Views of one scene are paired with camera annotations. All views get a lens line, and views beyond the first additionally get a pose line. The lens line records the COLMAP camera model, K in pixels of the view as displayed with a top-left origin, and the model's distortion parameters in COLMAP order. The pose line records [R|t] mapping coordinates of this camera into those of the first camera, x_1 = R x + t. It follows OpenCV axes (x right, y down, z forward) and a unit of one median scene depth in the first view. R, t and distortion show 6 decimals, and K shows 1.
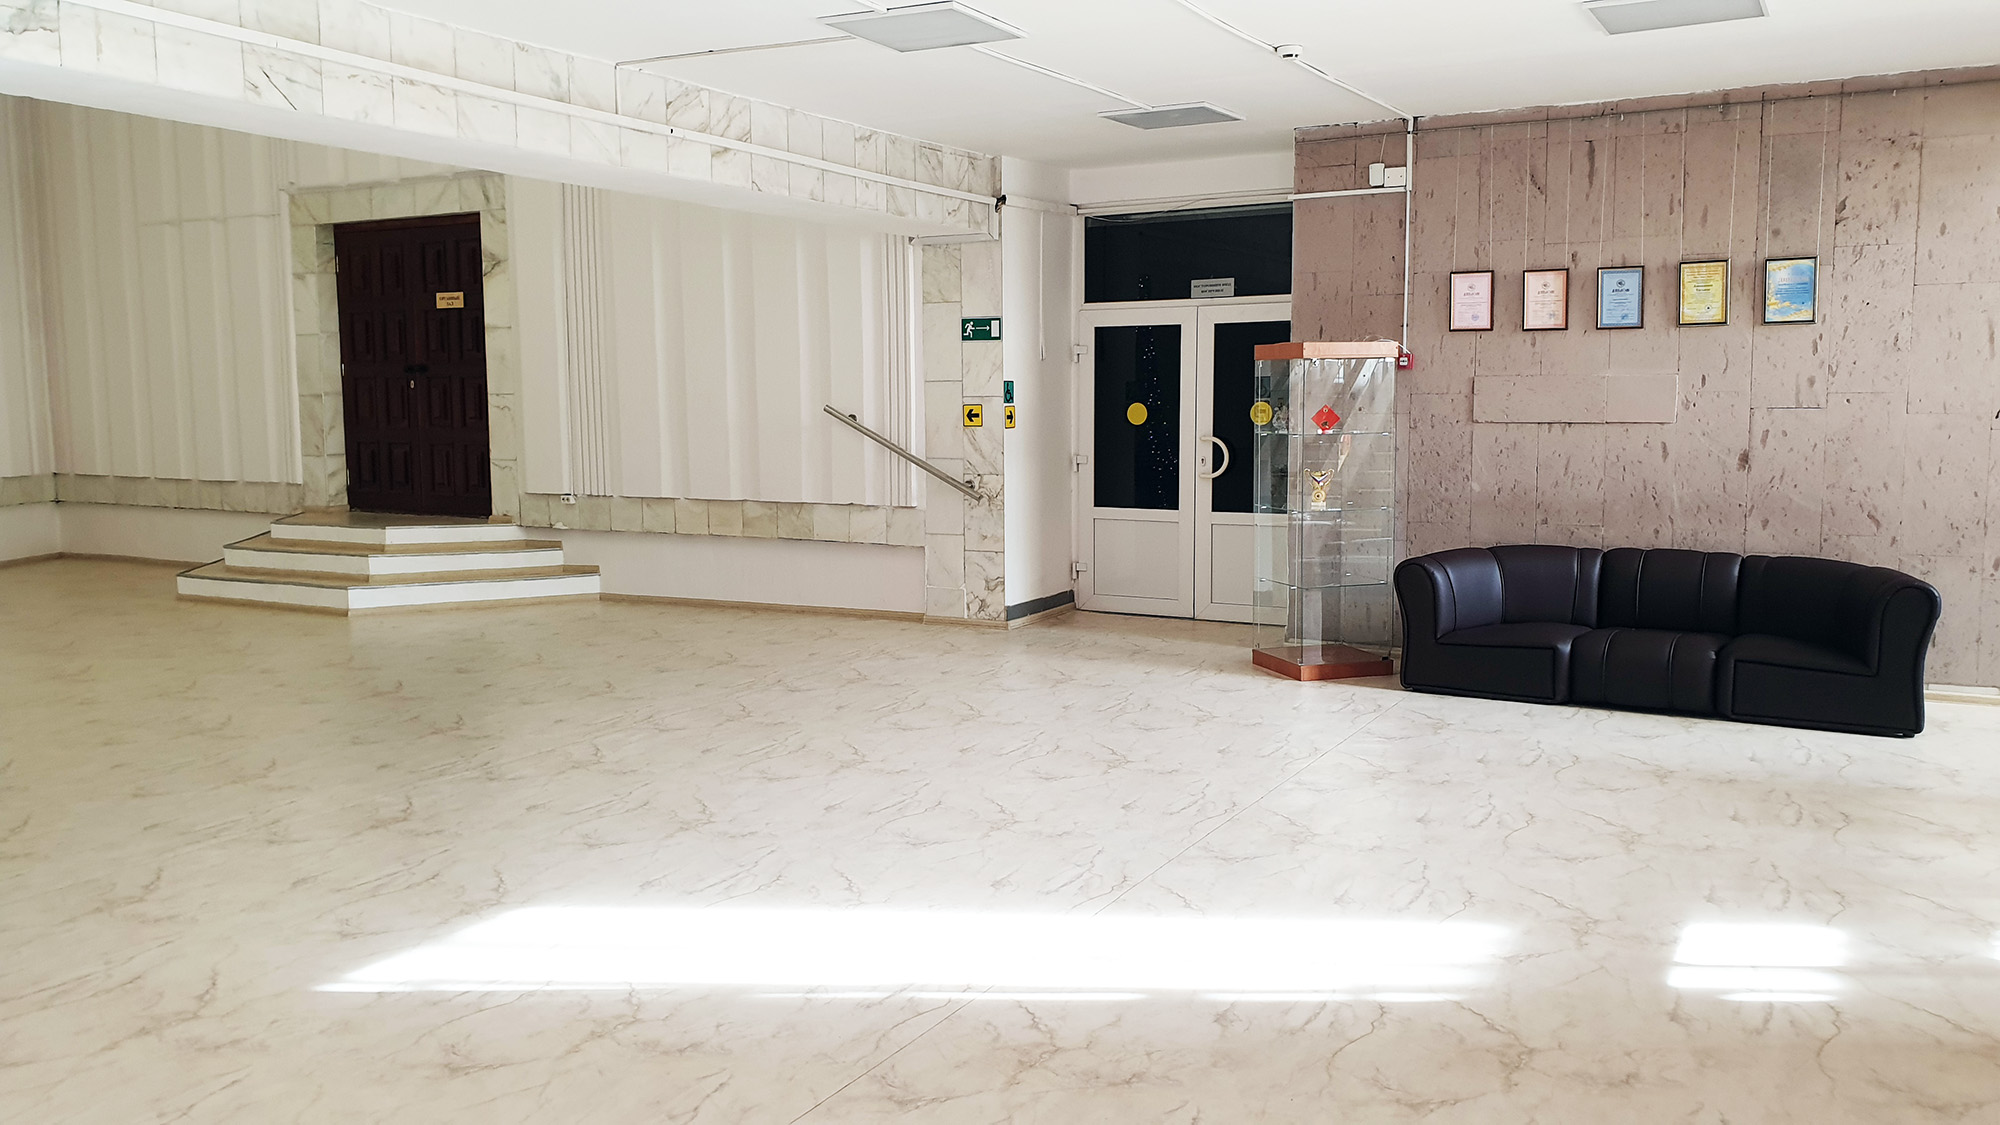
lens RADIAL K [[1546.1, 0, 1000.0], [0, 1546.1, 562.5], [0, 0, 1]] dist [0.011667, 0.004297]
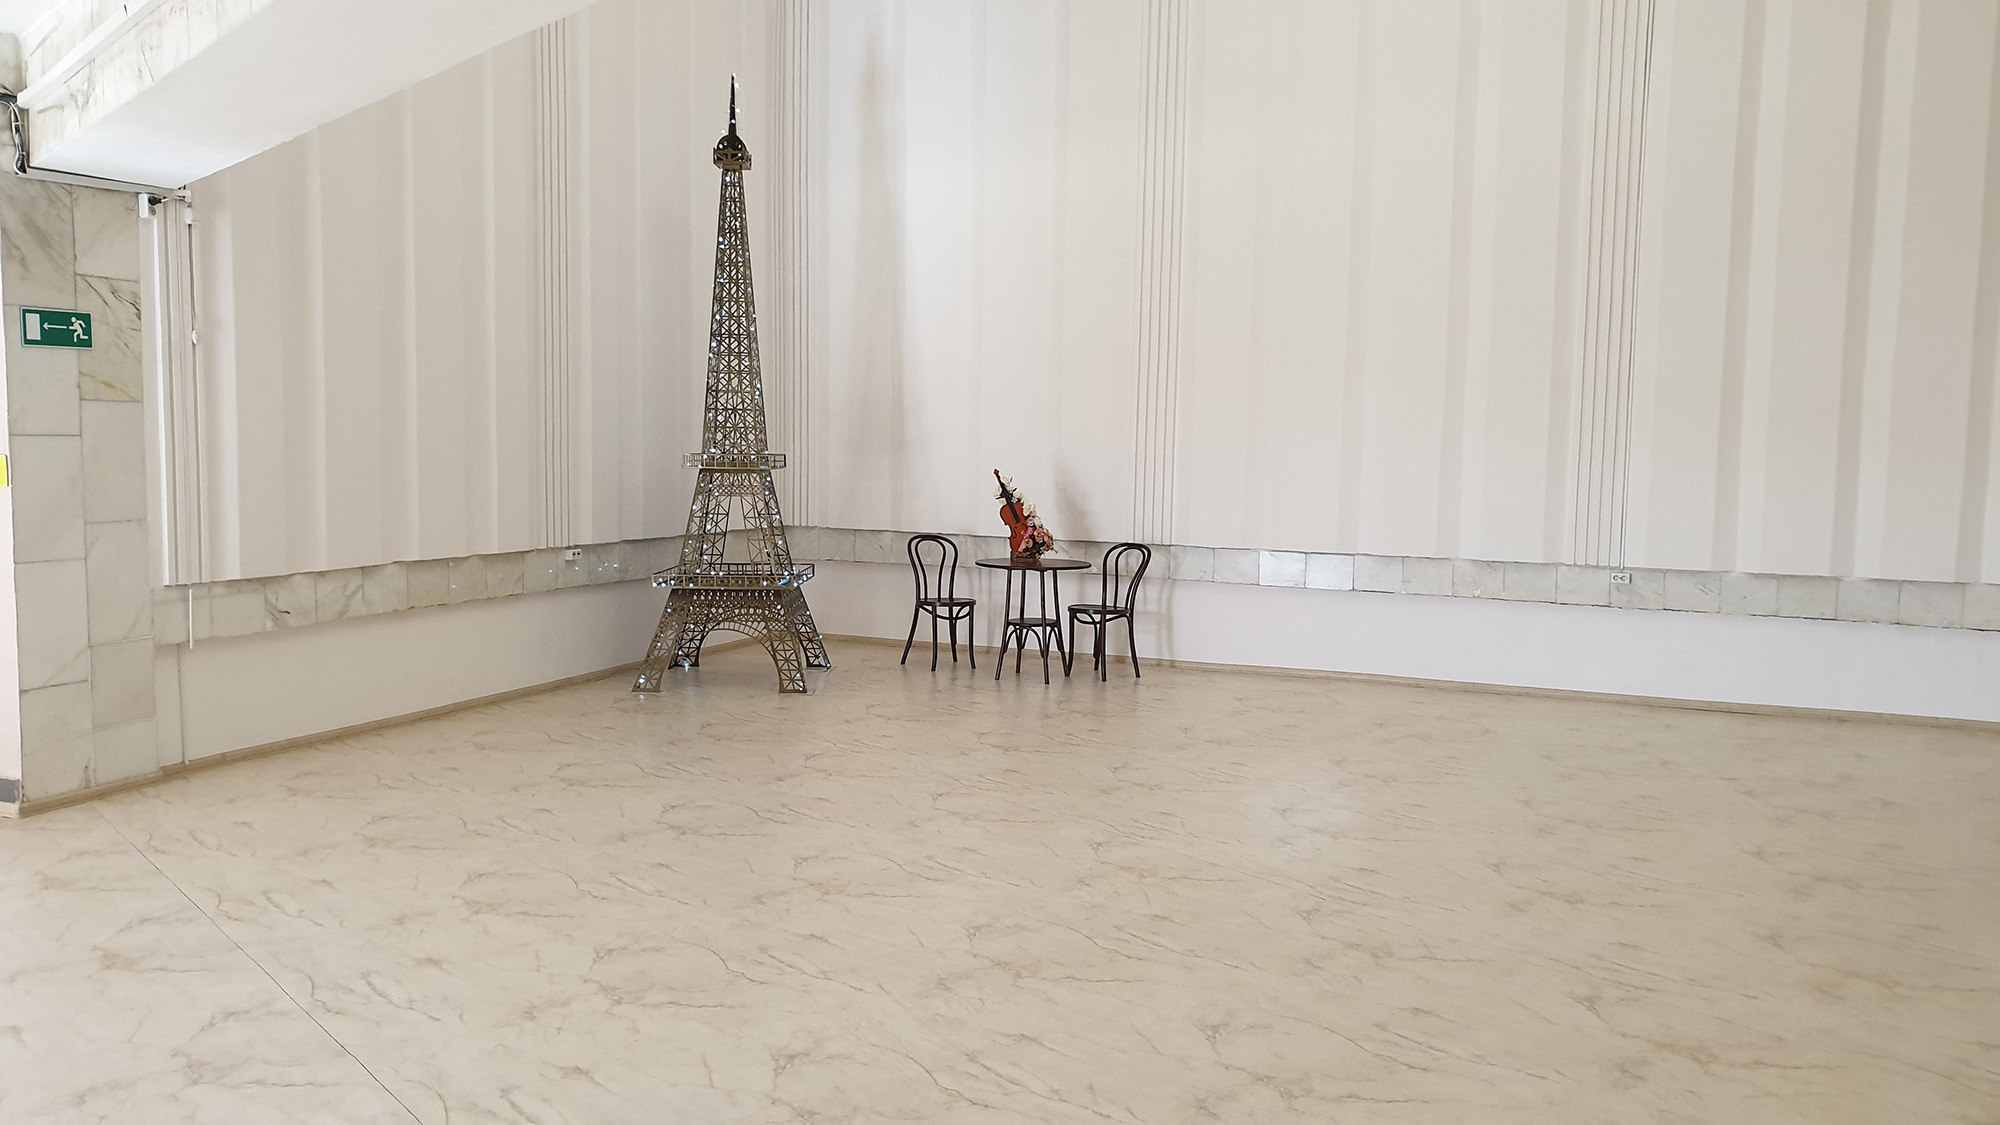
lens RADIAL K [[1510.8, 0, 1000.0], [0, 1510.8, 562.5], [0, 0, 1]] dist [0.076442, -0.075877]
pose [[-0.353269, 0.078833, -0.932194, 0.092345], [-0.119578, 0.984465, 0.128569, -0.107059], [0.927848, 0.156889, -0.338355, 0.941244]]
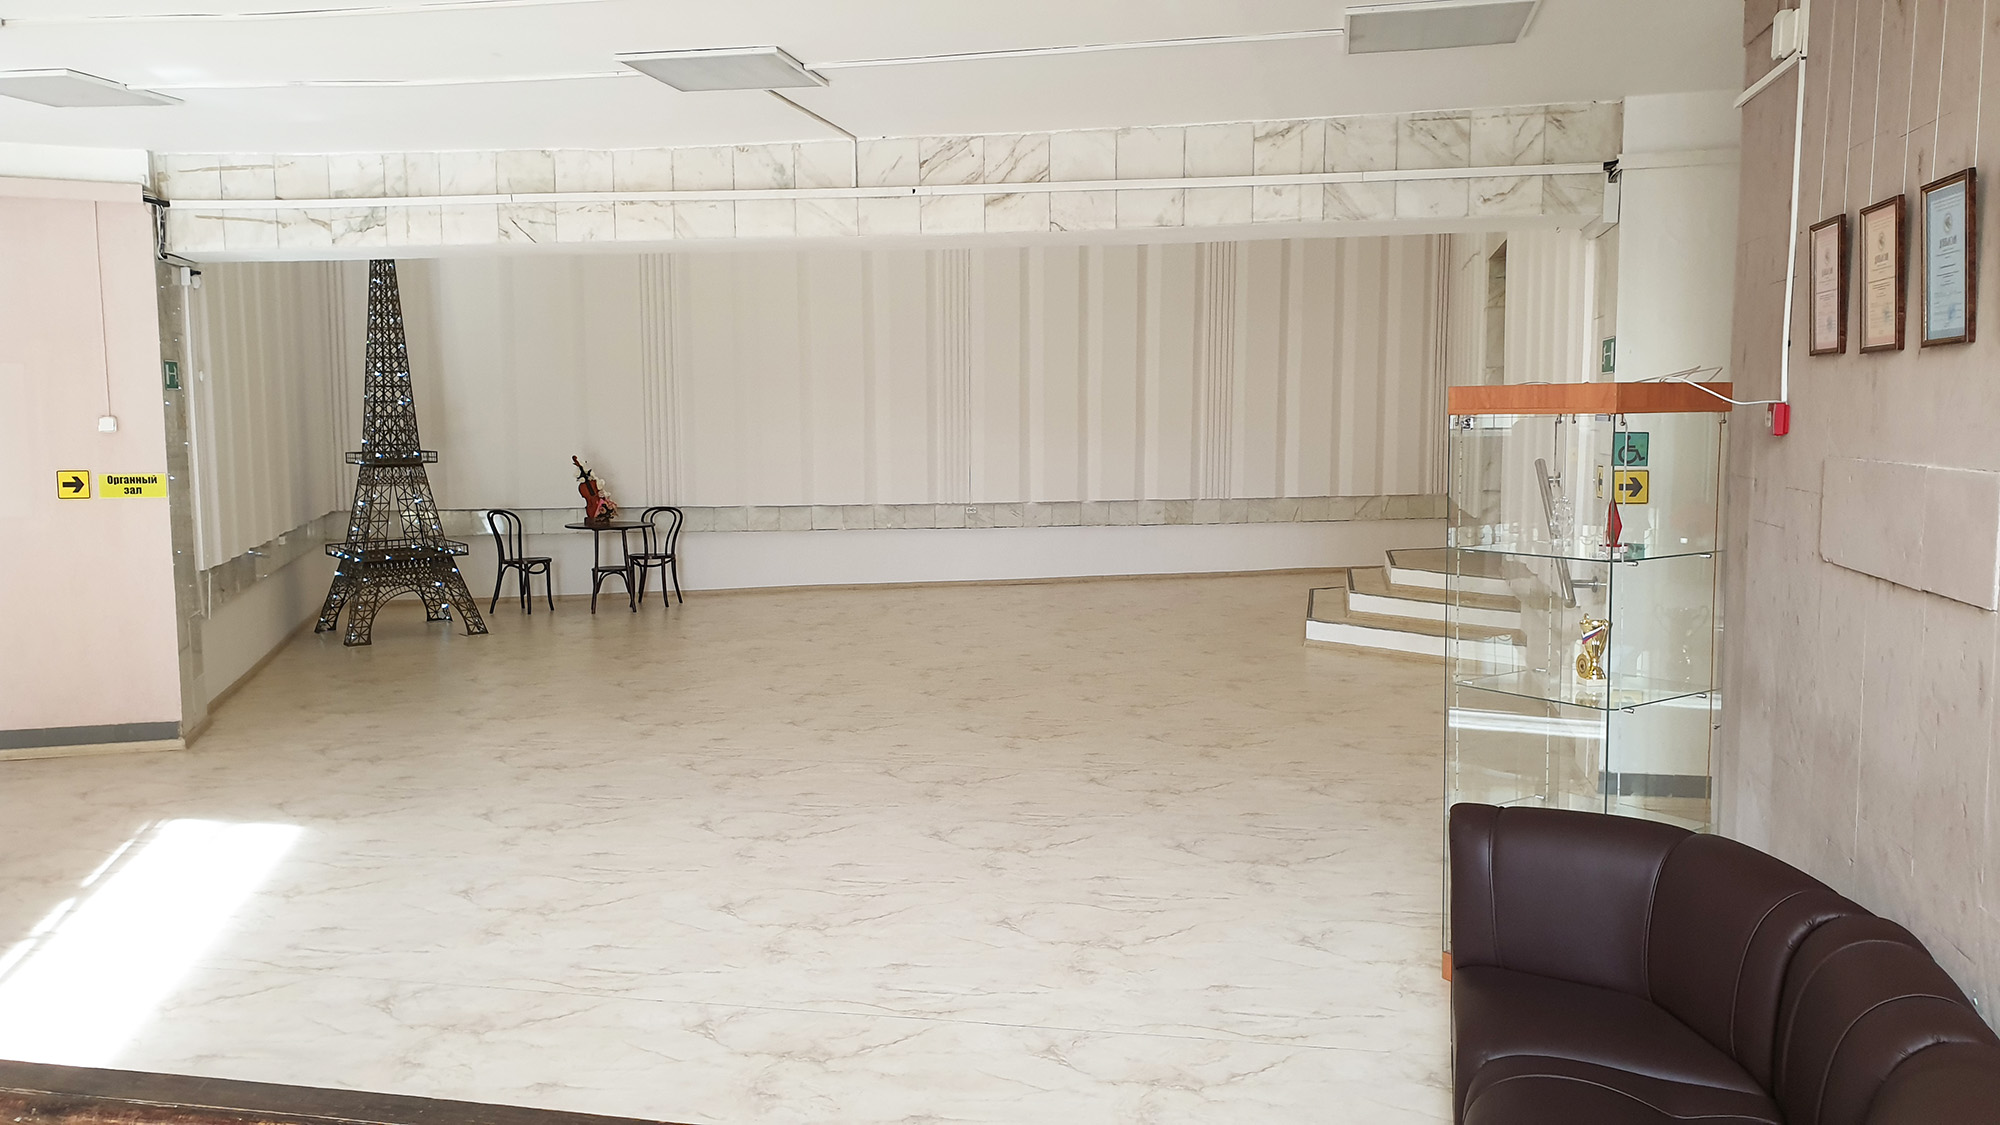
lens RADIAL K [[1512.0, 0, 1000.0], [0, 1512.0, 562.5], [0, 0, 1]] dist [0.148369, -0.345388]
pose [[0.297864, 0.099598, -0.949398, 0.546011], [-0.105344, 0.991898, 0.071005, -0.080651], [0.948778, 0.078864, 0.305943, 0.540987]]
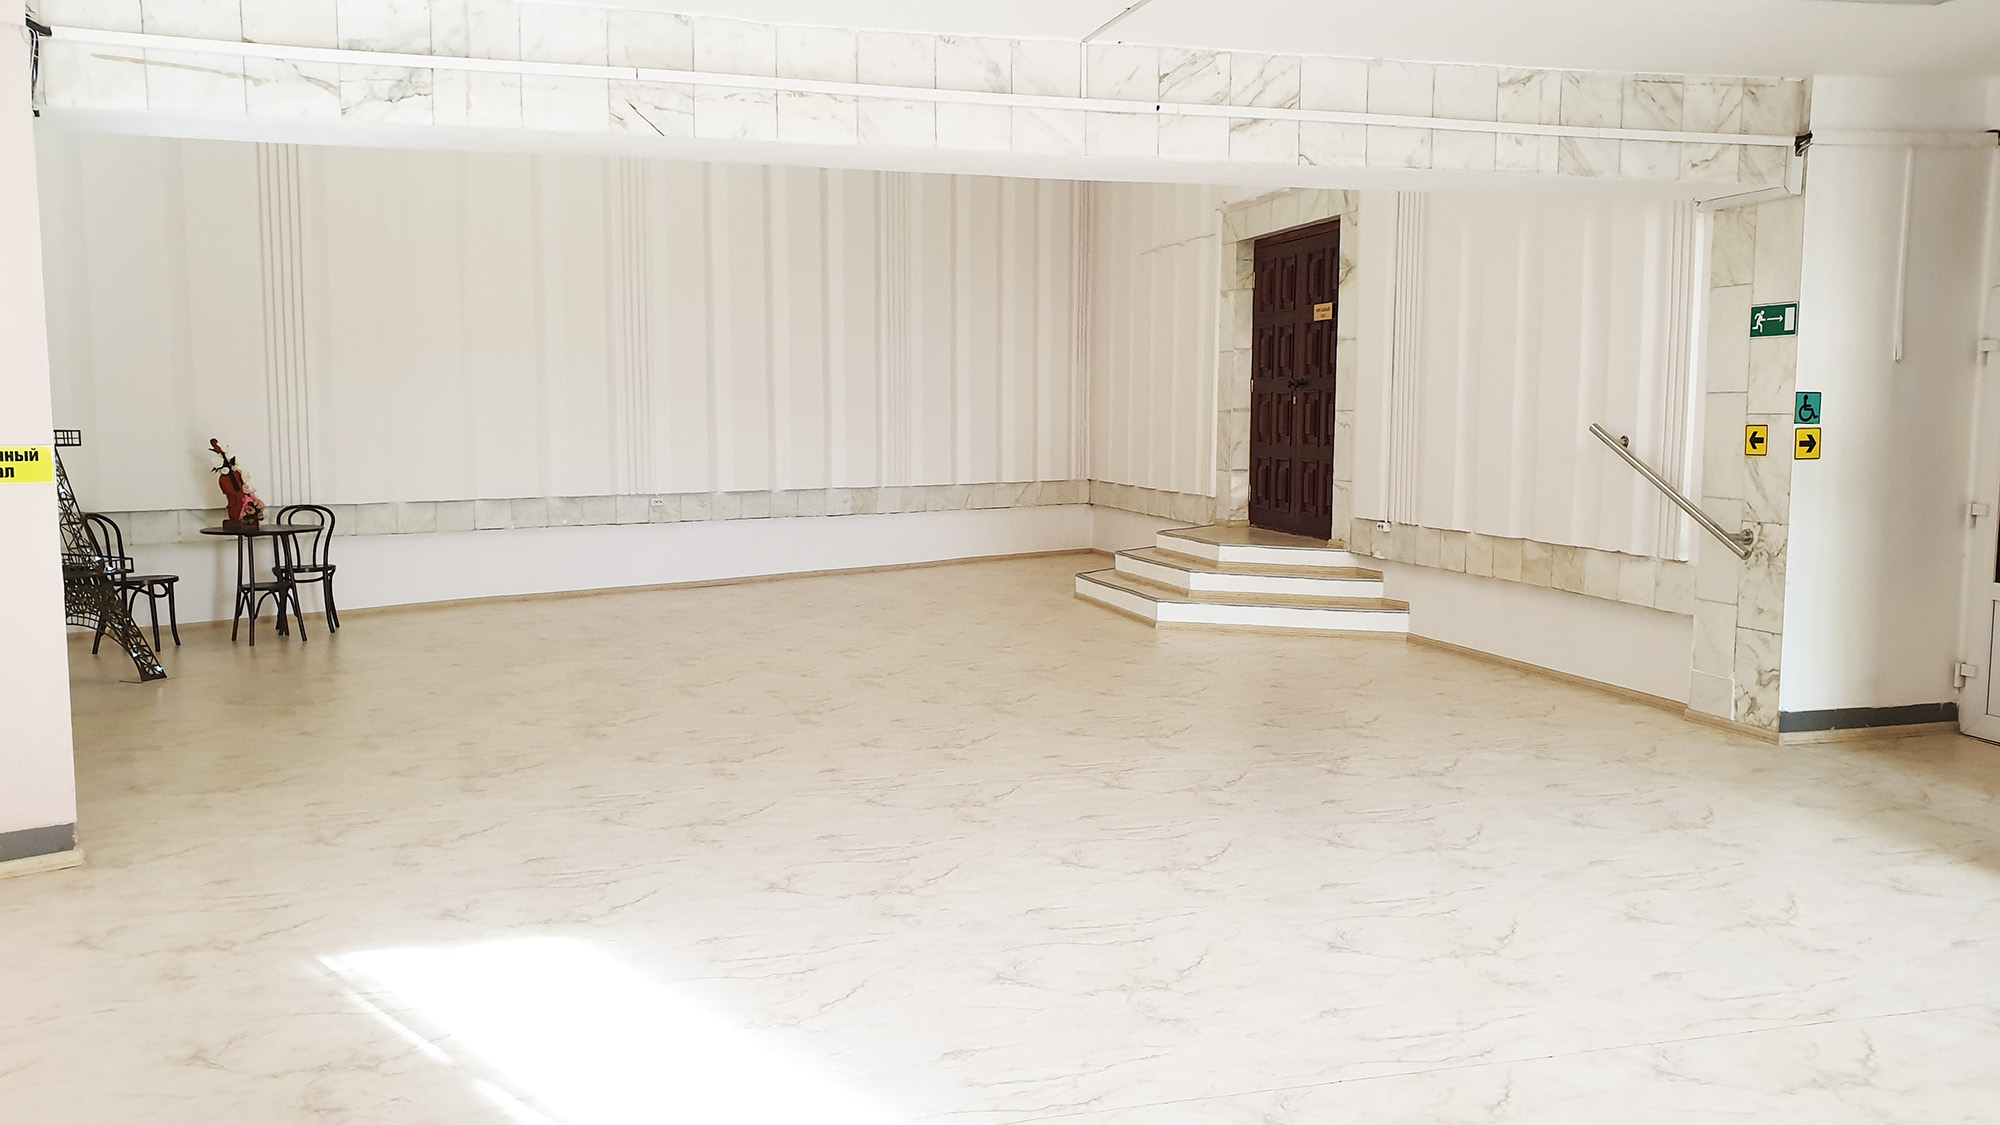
lens RADIAL K [[1591.6, 0, 1000.0], [0, 1591.6, 562.5], [0, 0, 1]] dist [0.021979, -0.003621]
pose [[0.695961, 0.075569, -0.714092, 0.272515], [-0.085736, 0.996078, 0.021852, -0.024868], [0.712943, 0.046015, 0.699711, 0.225082]]
